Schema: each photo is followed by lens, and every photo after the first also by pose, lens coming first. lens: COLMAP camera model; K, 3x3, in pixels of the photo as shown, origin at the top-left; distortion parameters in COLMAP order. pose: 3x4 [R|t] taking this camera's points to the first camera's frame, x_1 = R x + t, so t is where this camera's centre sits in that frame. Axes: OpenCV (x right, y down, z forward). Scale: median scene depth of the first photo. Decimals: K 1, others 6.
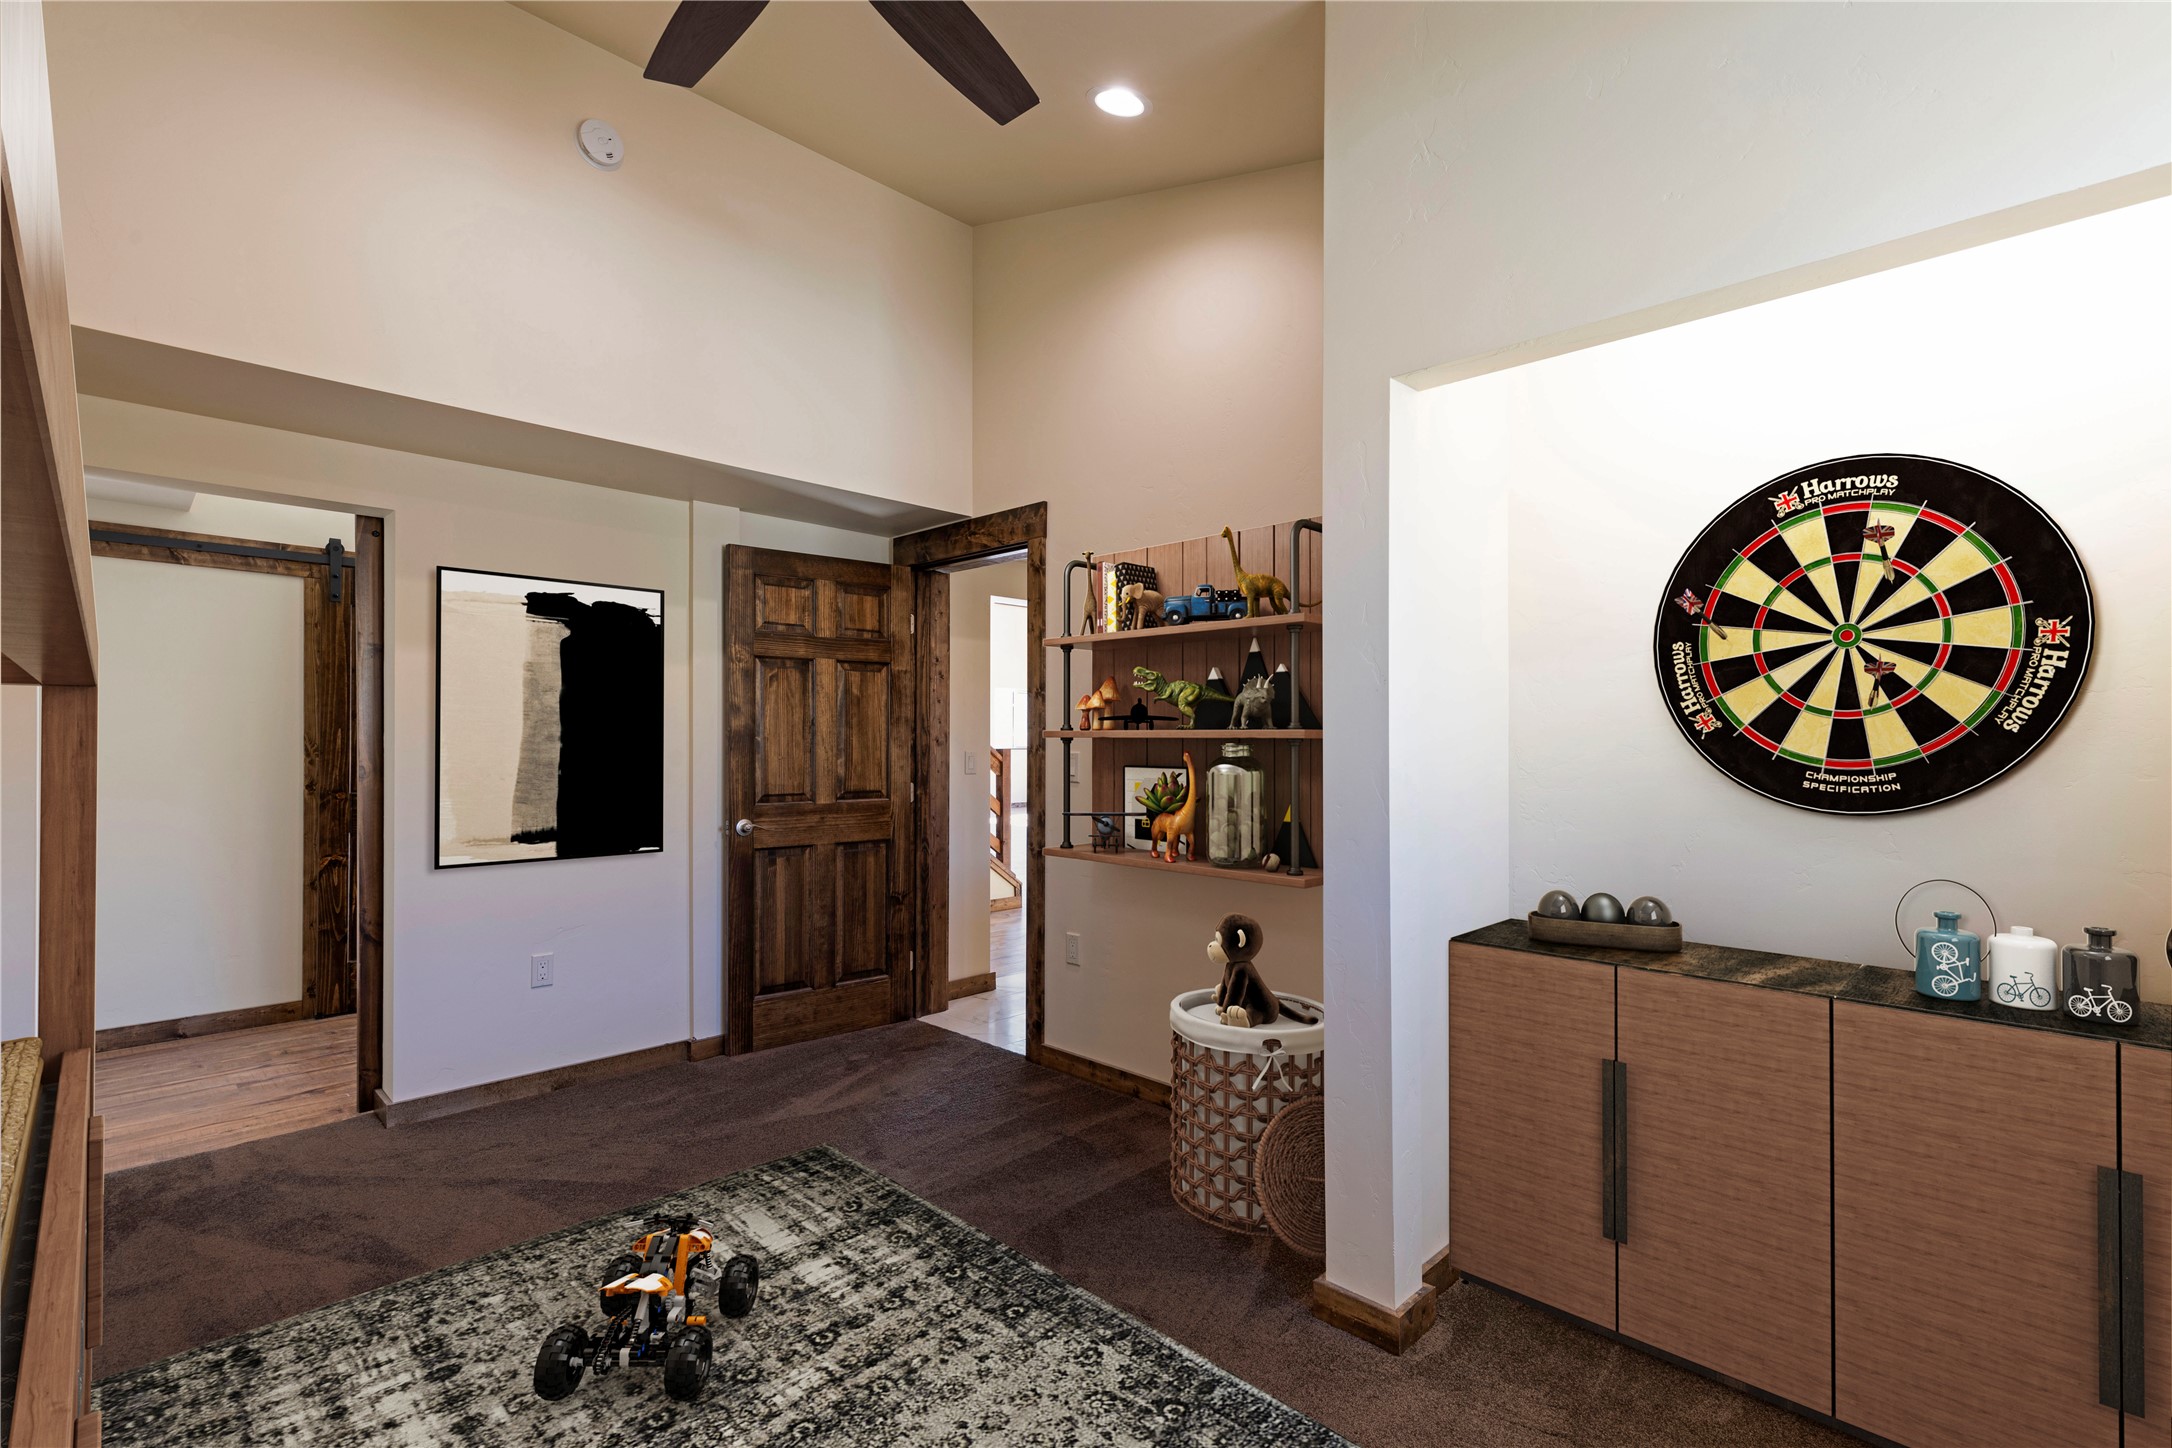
lens RADIAL K [[992.2, 0, 1064.7], [0, 992.2, 733.9], [0, 0, 1]] dist [0.010970, -0.002155]
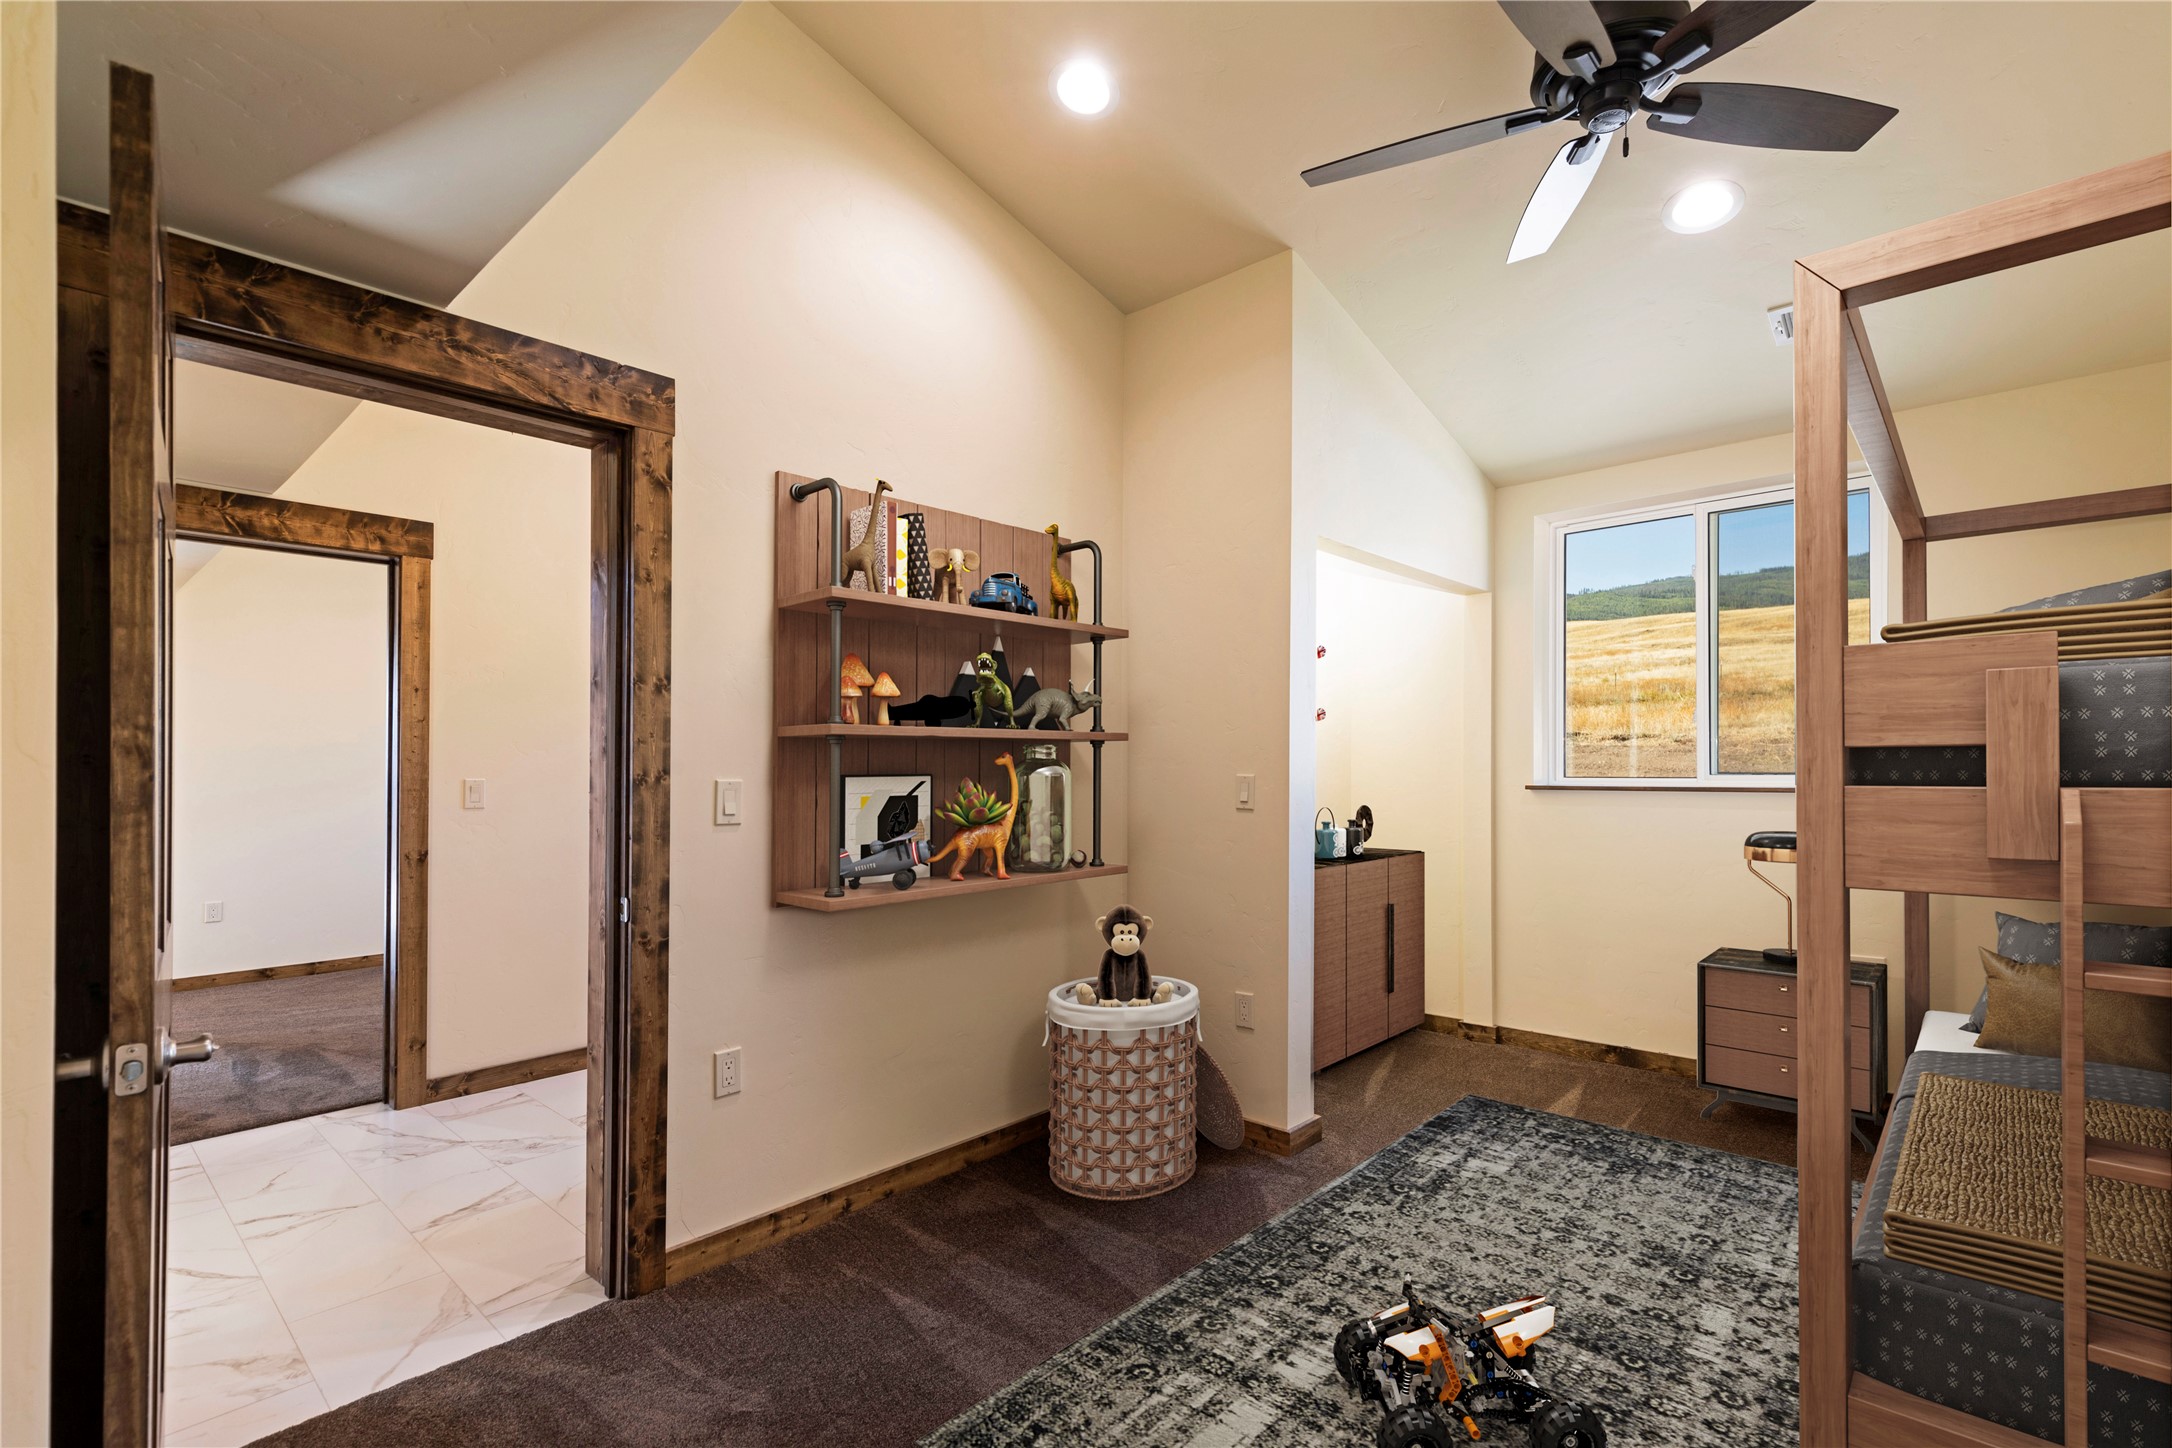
lens RADIAL K [[992.2, 0, 1071.3], [0, 992.2, 739.2], [0, 0, 1]] dist [0.010970, -0.002155]
pose [[-0.058143, 0.026977, 0.997944, -1.085325], [-0.003715, 0.999622, -0.027239, 0.027917], [-0.998301, -0.005291, -0.058020, 1.238043]]
